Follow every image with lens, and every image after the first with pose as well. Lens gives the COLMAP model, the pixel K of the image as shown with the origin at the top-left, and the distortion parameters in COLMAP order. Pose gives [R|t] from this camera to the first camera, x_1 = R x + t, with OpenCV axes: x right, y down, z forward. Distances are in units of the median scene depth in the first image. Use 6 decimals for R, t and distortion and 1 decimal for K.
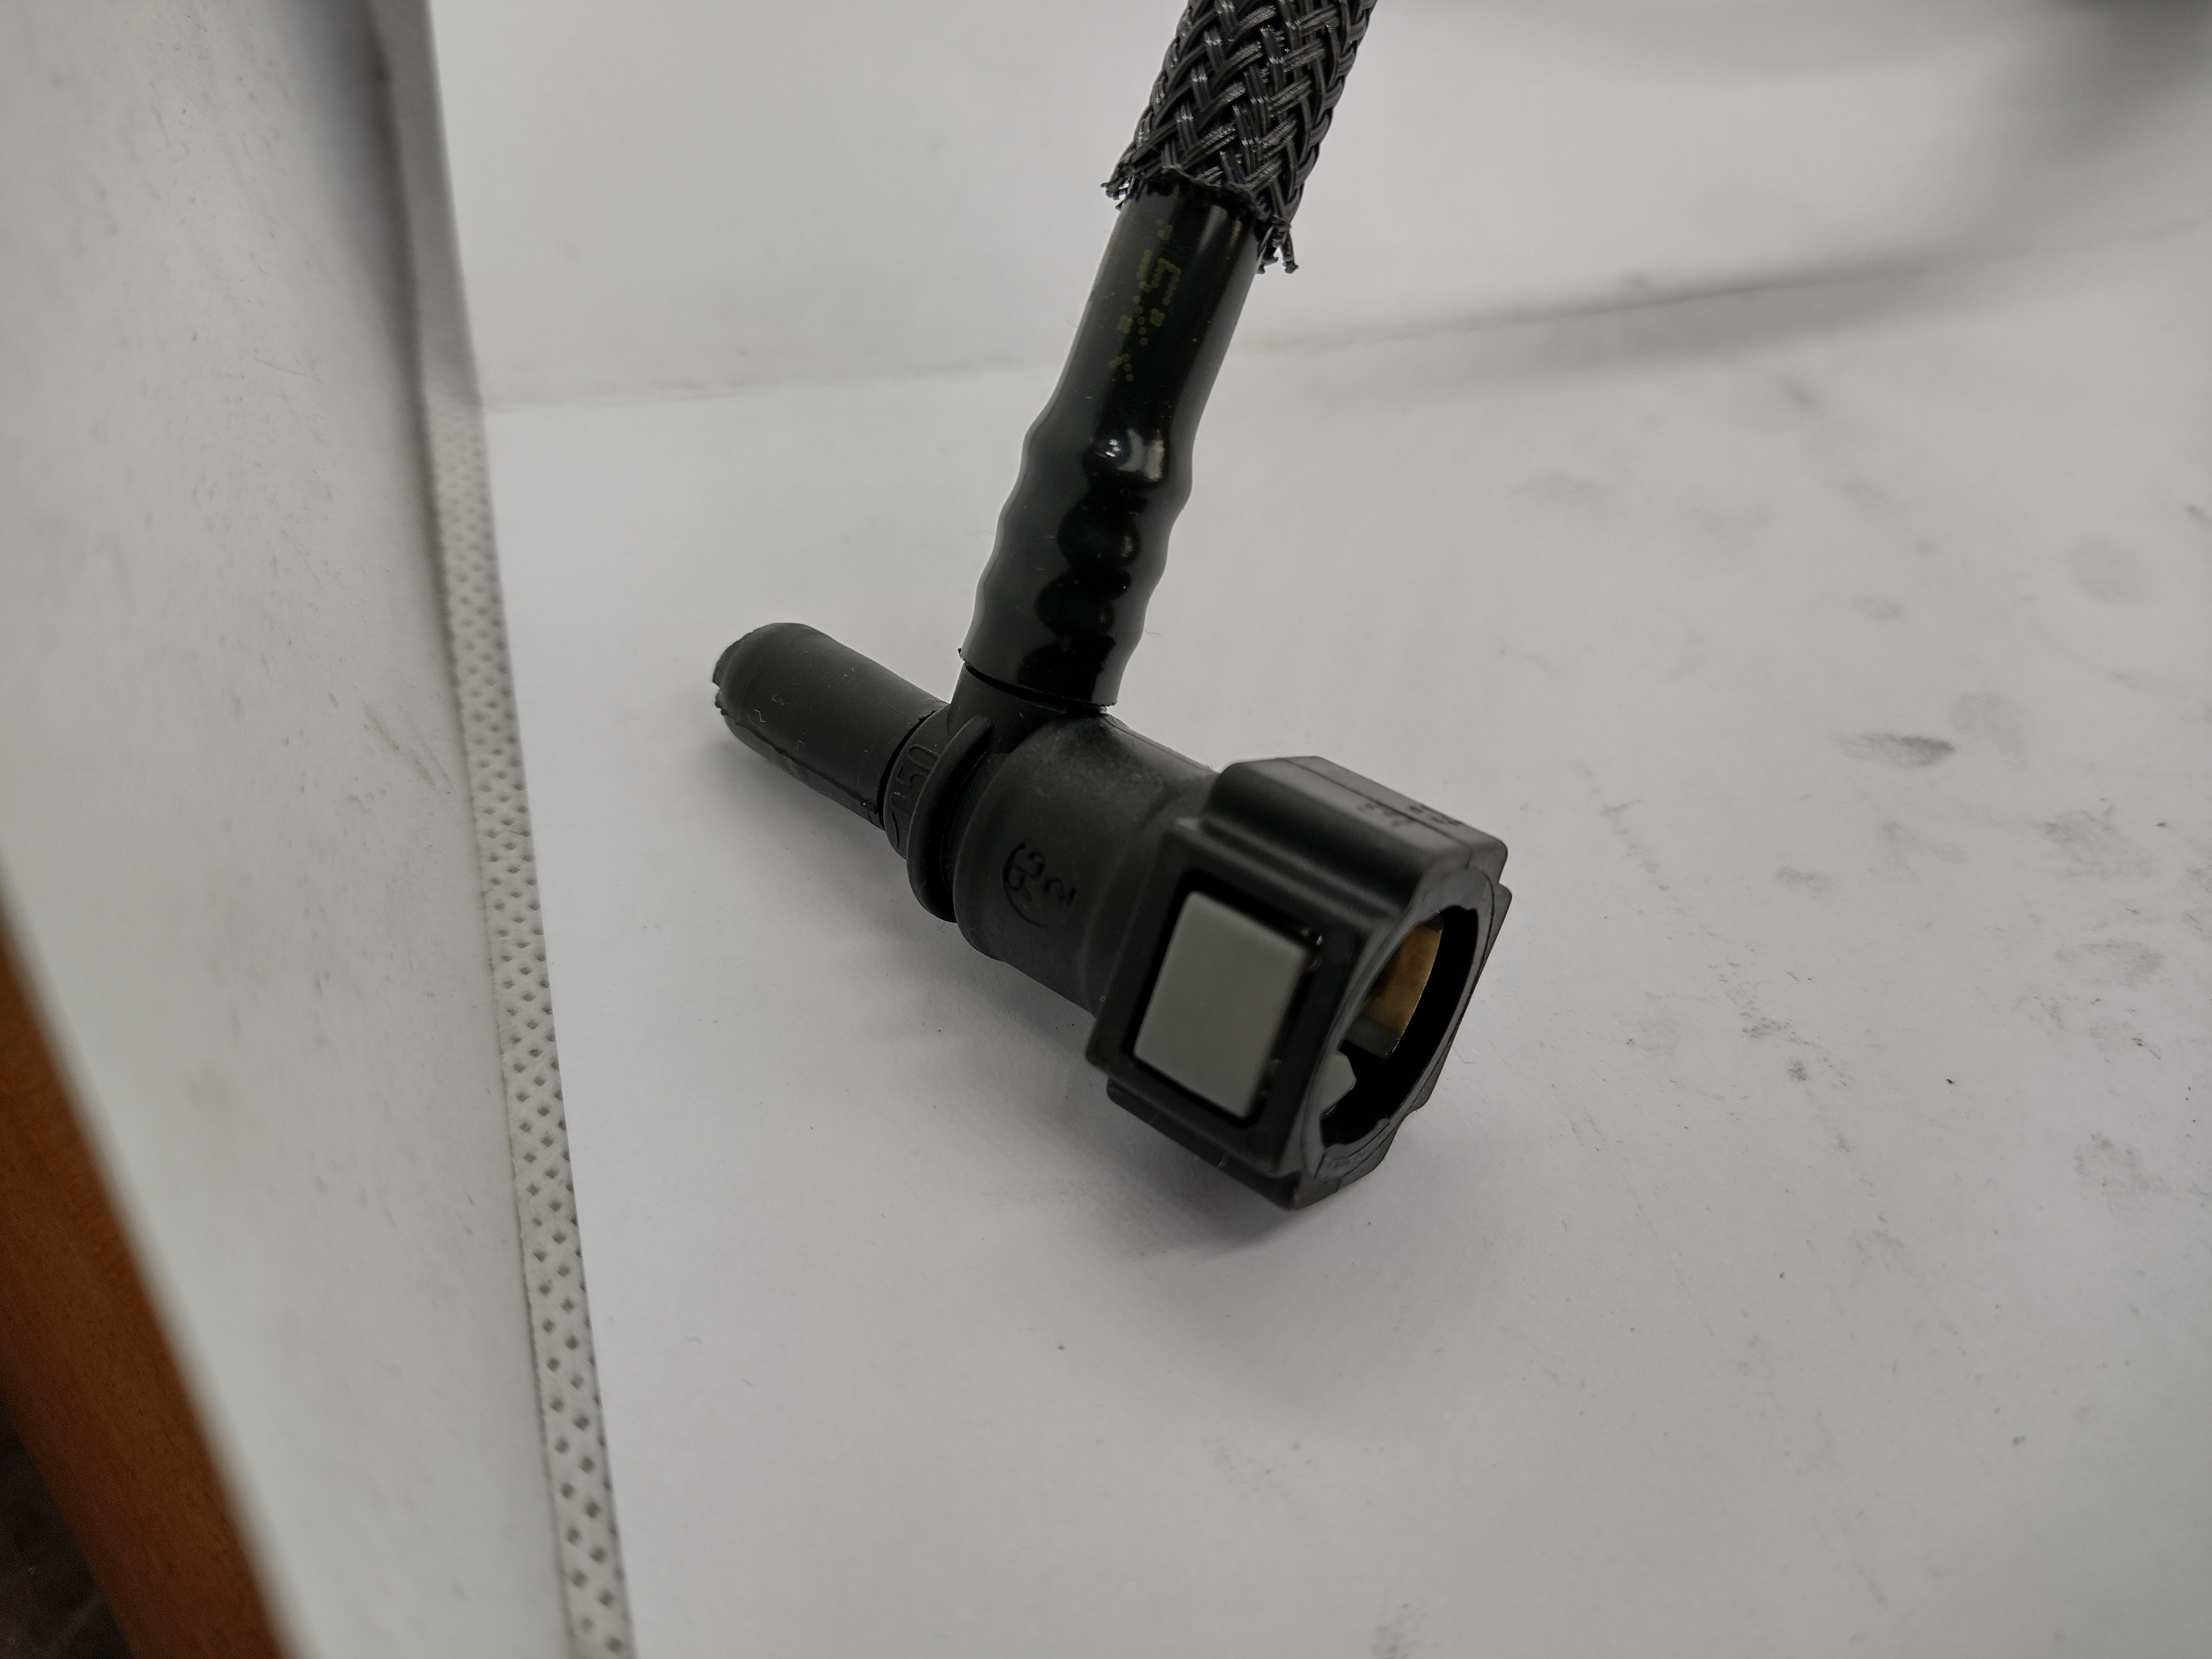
lens RADIAL K [[1706.2, 0, 1100.9], [0, 1706.2, 864.1], [0, 0, 1]] dist [0.075456, -0.165129]
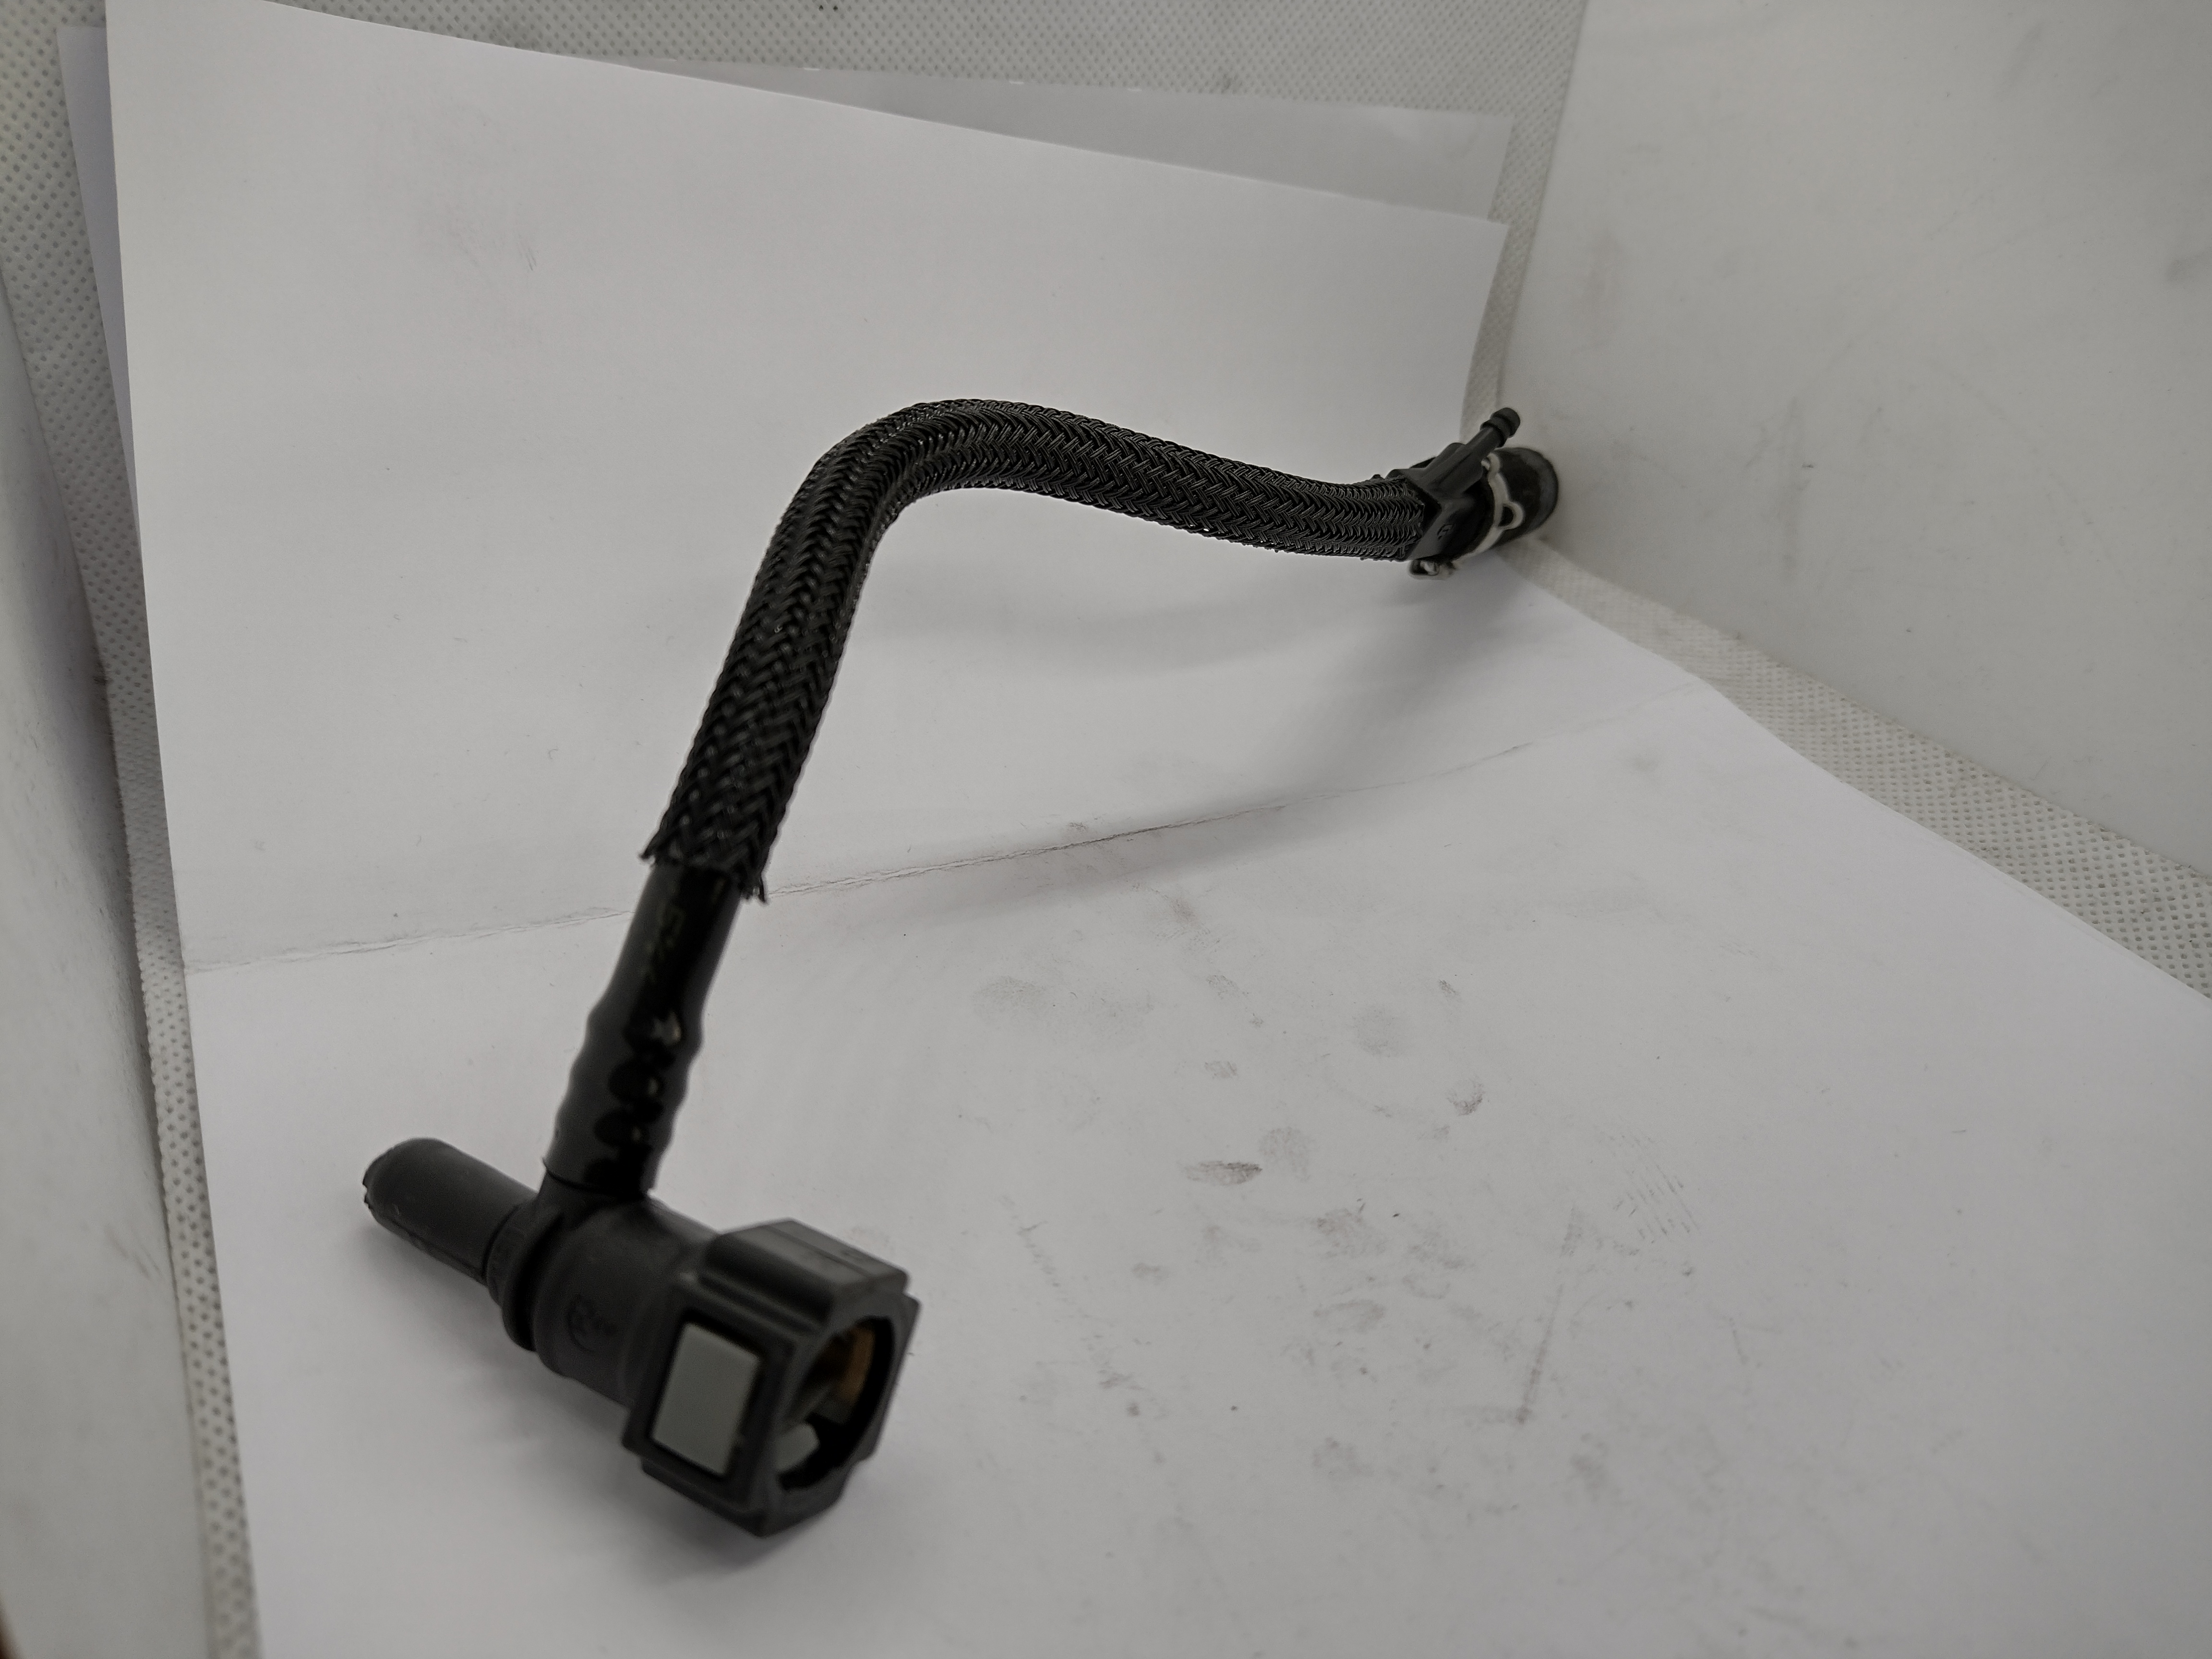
lens RADIAL K [[1706.2, 0, 1100.9], [0, 1706.2, 864.1], [0, 0, 1]] dist [0.075456, -0.165129]
pose [[0.983647, -0.027449, 0.178000, 0.125080], [0.063583, 0.977606, -0.200610, -0.044116], [-0.168508, 0.208647, 0.963365, -0.517263]]
